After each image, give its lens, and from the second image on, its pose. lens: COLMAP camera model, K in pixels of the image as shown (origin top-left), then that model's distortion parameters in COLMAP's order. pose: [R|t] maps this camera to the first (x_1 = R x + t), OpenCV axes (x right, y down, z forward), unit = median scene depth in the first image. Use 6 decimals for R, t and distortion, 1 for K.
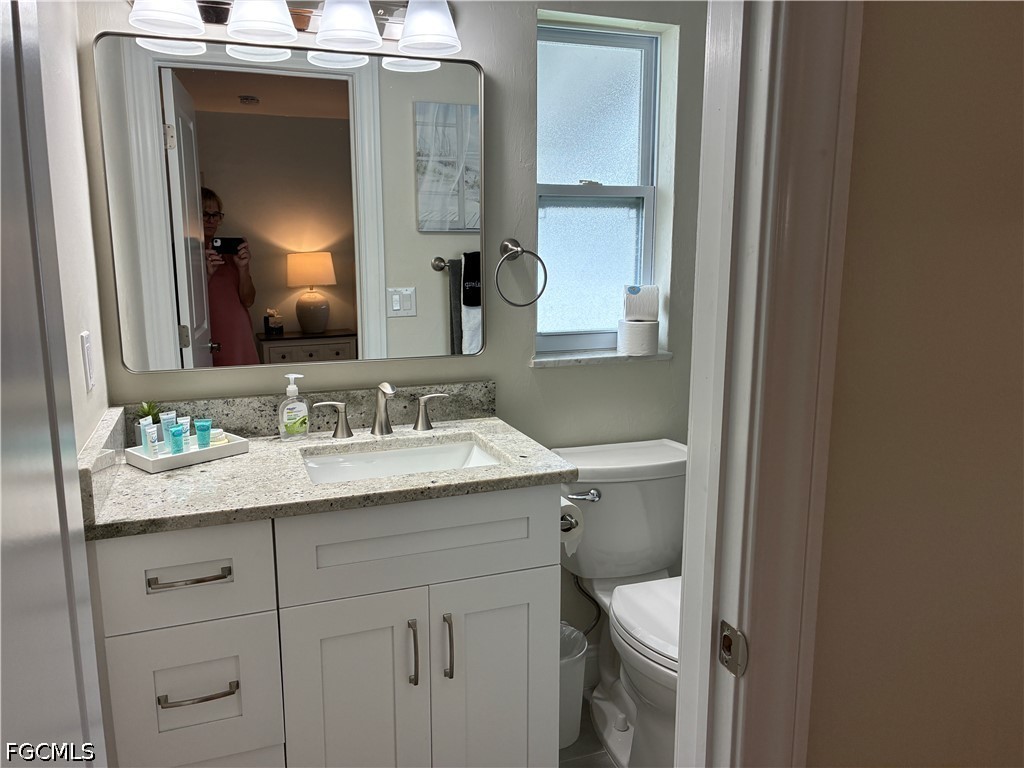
lens RADIAL K [[773.6, 0, 508.2], [0, 773.6, 379.6], [0, 0, 1]] dist [0.048930, -0.070063]
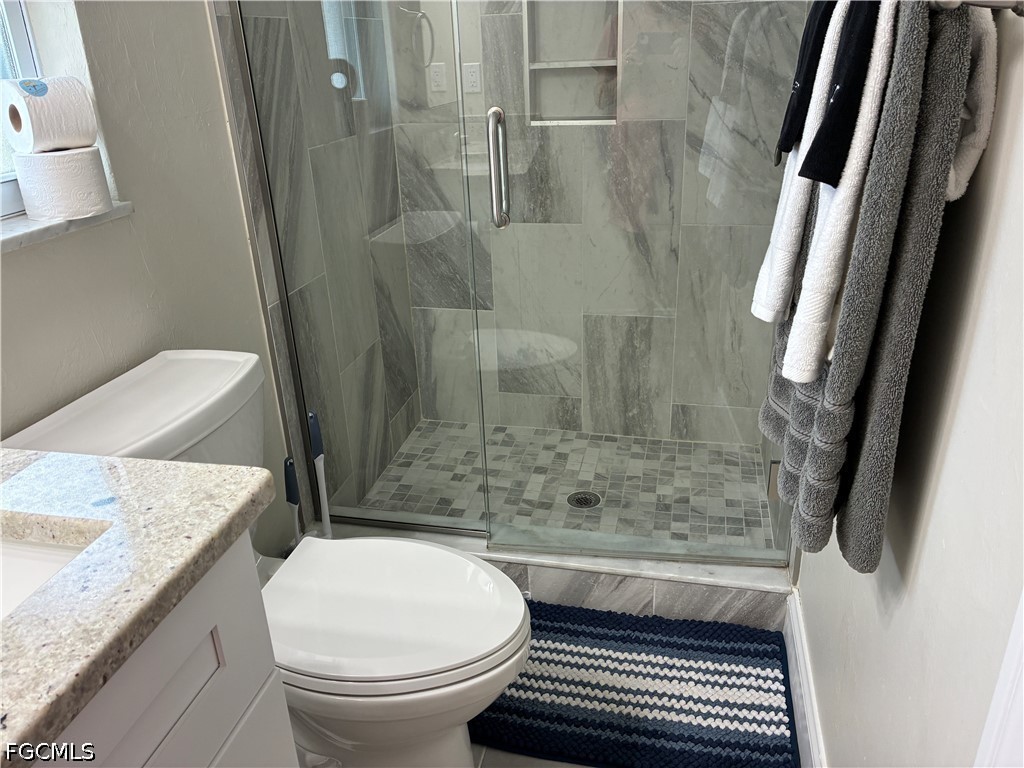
lens RADIAL K [[773.6, 0, 508.2], [0, 773.6, 379.6], [0, 0, 1]] dist [0.048930, -0.070063]
pose [[0.544562, -0.346545, 0.763779, -0.118118], [0.182747, 0.937794, 0.295205, -0.031289], [-0.818569, -0.021179, 0.574017, 0.457803]]
